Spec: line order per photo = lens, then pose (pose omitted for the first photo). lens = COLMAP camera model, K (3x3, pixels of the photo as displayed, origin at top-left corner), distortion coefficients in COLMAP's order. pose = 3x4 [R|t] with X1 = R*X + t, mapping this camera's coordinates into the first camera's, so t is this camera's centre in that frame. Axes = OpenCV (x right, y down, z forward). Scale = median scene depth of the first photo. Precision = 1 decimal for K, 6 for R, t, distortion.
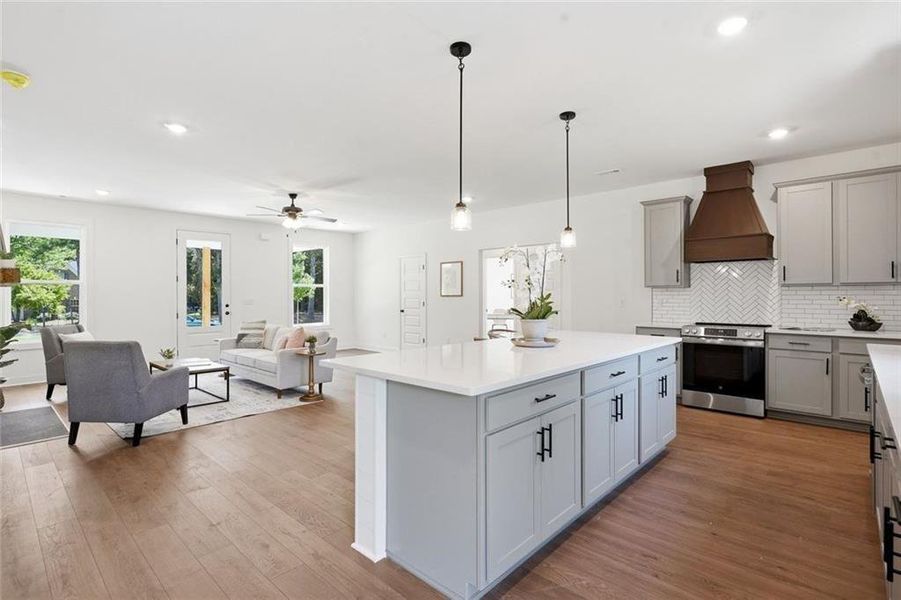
lens RADIAL K [[434.0, 0, 444.8], [0, 434.0, 293.7], [0, 0, 1]] dist [-0.000684, 0.002877]
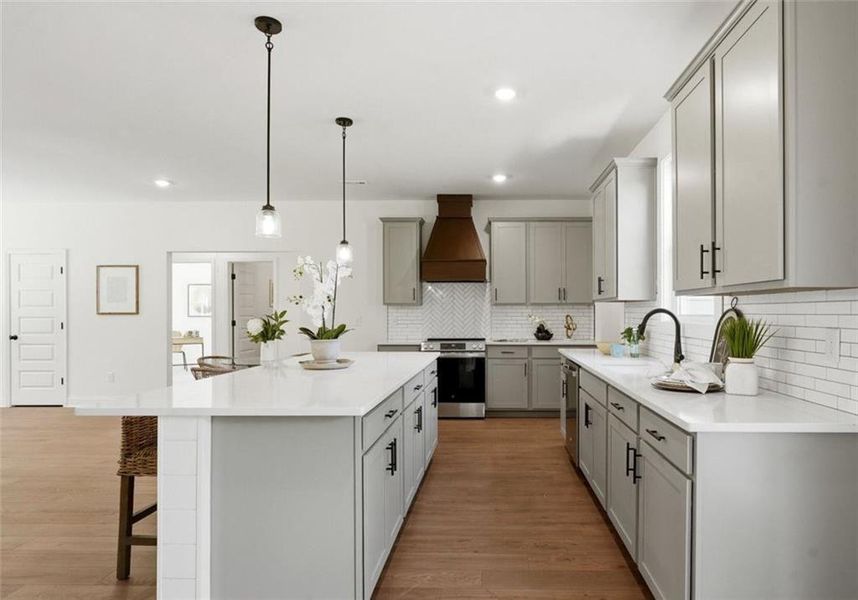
lens RADIAL K [[512.7, 0, 481.2], [0, 512.7, 310.7], [0, 0, 1]] dist [-0.001695, 0.000098]
pose [[0.743958, 0.002367, 0.668222, -0.207803], [-0.002627, 0.999996, -0.000617, -0.001358], [-0.668221, -0.001297, 0.743962, -0.020010]]
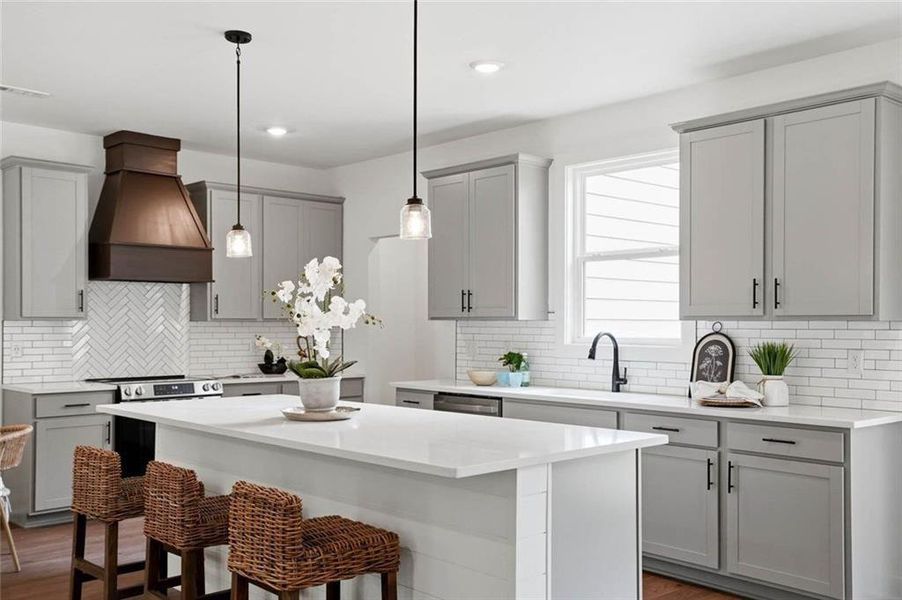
lens RADIAL K [[890.7, 0, 450.6], [0, 890.7, 322.2], [0, 0, 1]] dist [0.068156, 0.000000]
pose [[0.072010, 0.004024, 0.997396, -0.814675], [-0.005322, 0.999979, -0.003650, -0.013587], [-0.997390, -0.005045, 0.072030, 0.540792]]
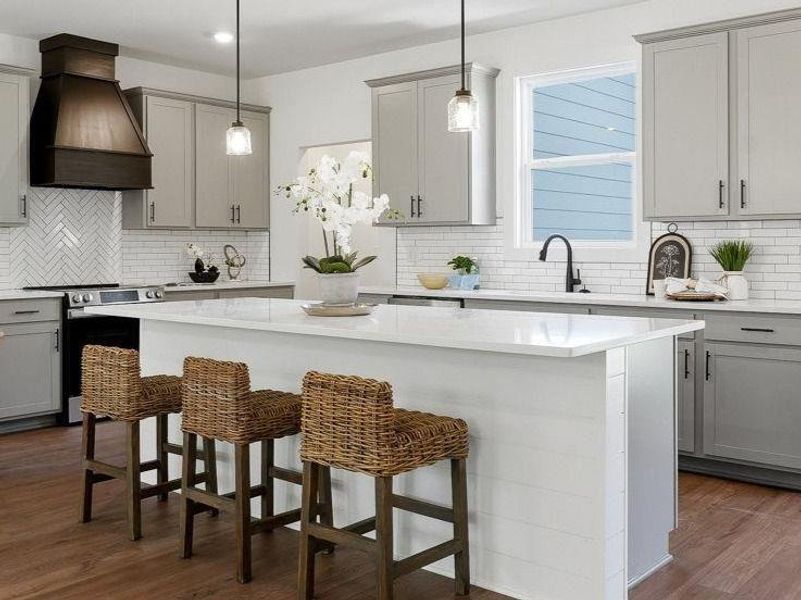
lens RADIAL K [[860.1, 0, 392.9], [0, 860.1, 252.5], [0, 0, 1]] dist [-0.008916, 0.000000]
pose [[-0.053261, -0.005330, 0.998566, -0.789438], [-0.000795, 0.999986, 0.005296, 0.016602], [-0.998580, -0.000512, -0.053264, 0.744231]]
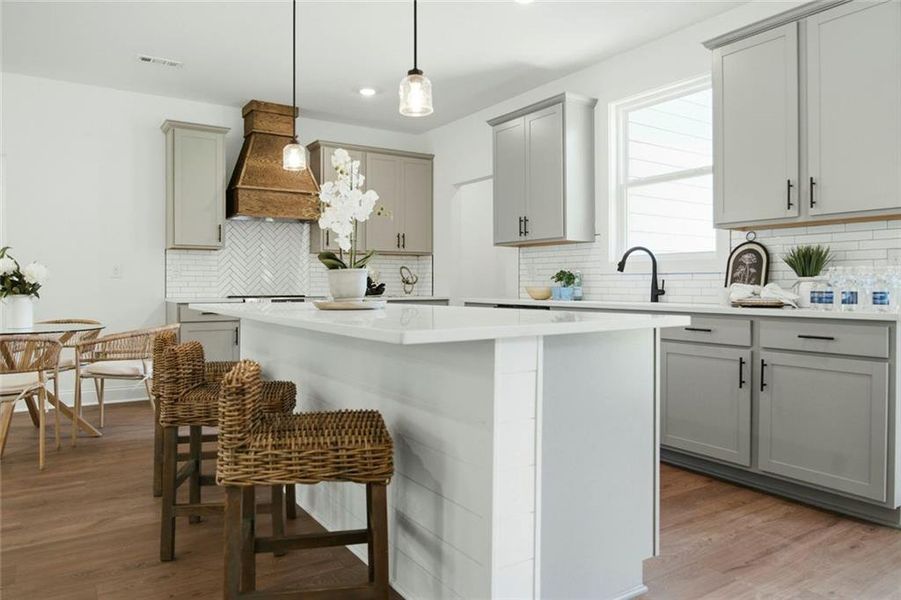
lens RADIAL K [[623.1, 0, 449.3], [0, 623.1, 288.0], [0, 0, 1]] dist [-0.043964, 0.020965]
pose [[0.238081, -0.003244, 0.971240, -0.516398], [-0.002962, 0.999987, 0.004066, 0.060943], [-0.971241, -0.003845, 0.238069, 0.471688]]
